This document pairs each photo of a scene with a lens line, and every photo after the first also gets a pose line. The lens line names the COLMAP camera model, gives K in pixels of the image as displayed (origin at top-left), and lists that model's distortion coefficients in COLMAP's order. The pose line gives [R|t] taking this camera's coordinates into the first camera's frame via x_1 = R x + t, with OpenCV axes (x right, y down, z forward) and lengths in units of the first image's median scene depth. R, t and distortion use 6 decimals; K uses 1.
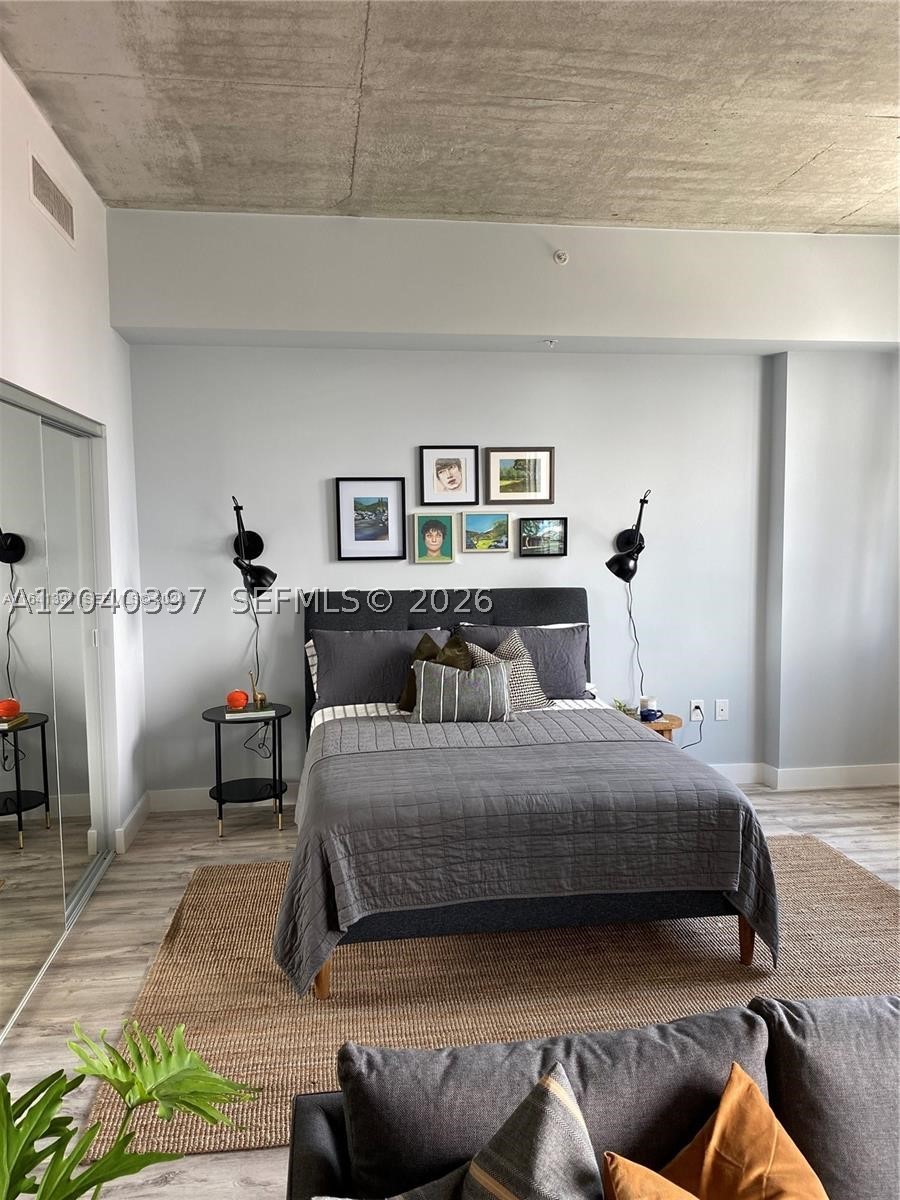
lens RADIAL K [[919.3, 0, 458.1], [0, 919.3, 593.0], [0, 0, 1]] dist [0.164528, -0.178370]
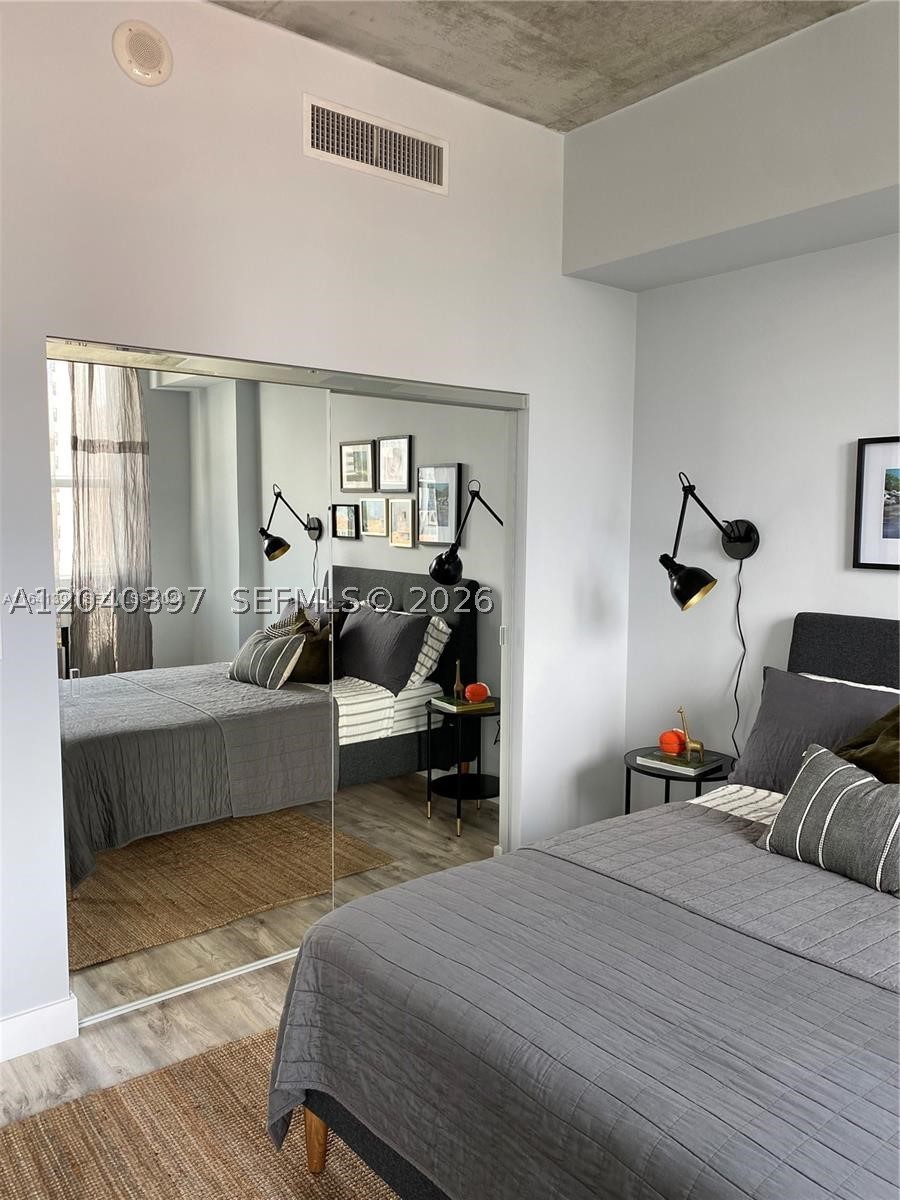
lens RADIAL K [[919.3, 0, 458.1], [0, 919.3, 593.0], [0, 0, 1]] dist [0.164528, -0.178370]
pose [[0.520808, 0.095926, -0.848267, 0.381782], [-0.082860, 0.994655, 0.061607, -0.046532], [0.849643, 0.038202, 0.525972, 0.551921]]
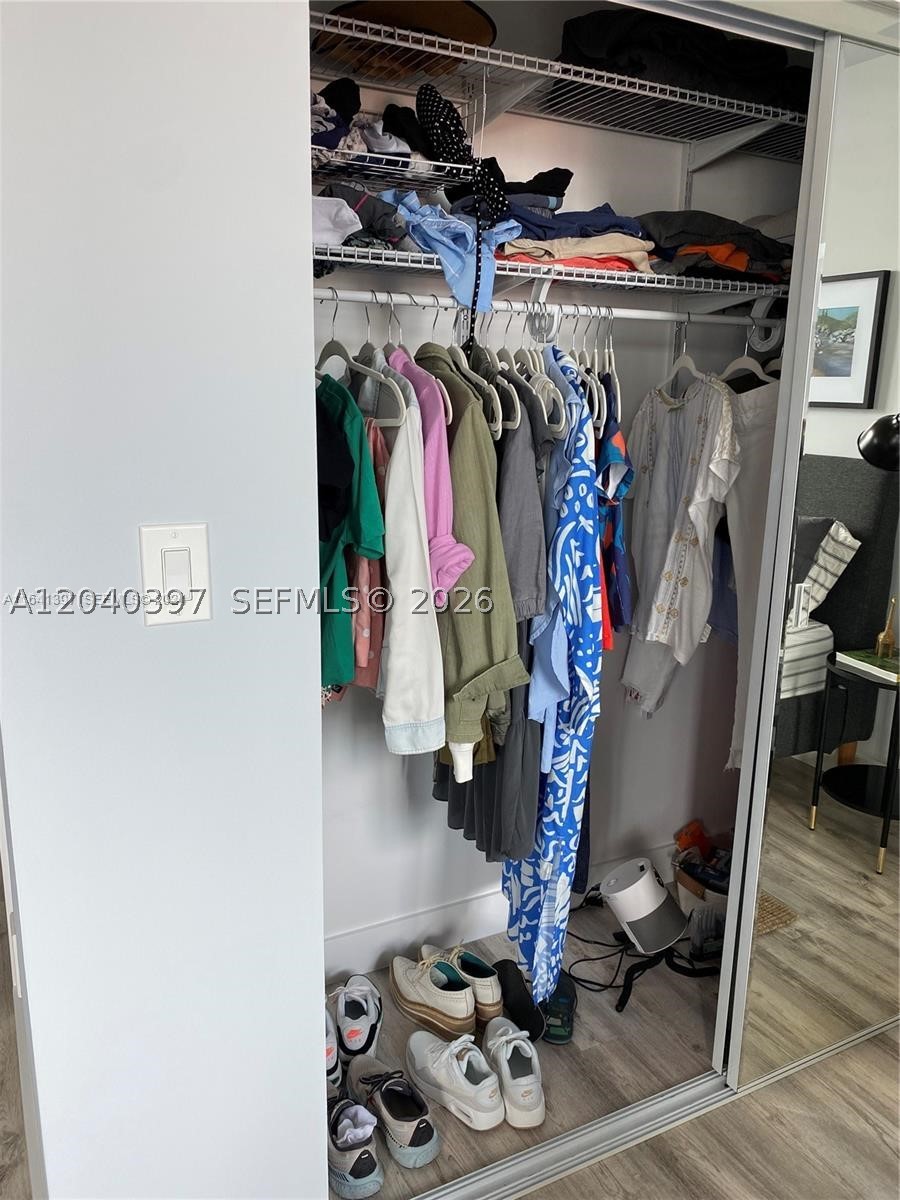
lens RADIAL K [[921.3, 0, 450.0], [0, 921.3, 600.0], [0, 0, 1]] dist [0.075510, -0.174089]
pose [[0.334860, 0.230507, -0.913639, -0.047484], [-0.095049, 0.972934, 0.210630, -0.006055], [0.937462, 0.016309, 0.347706, 0.597658]]
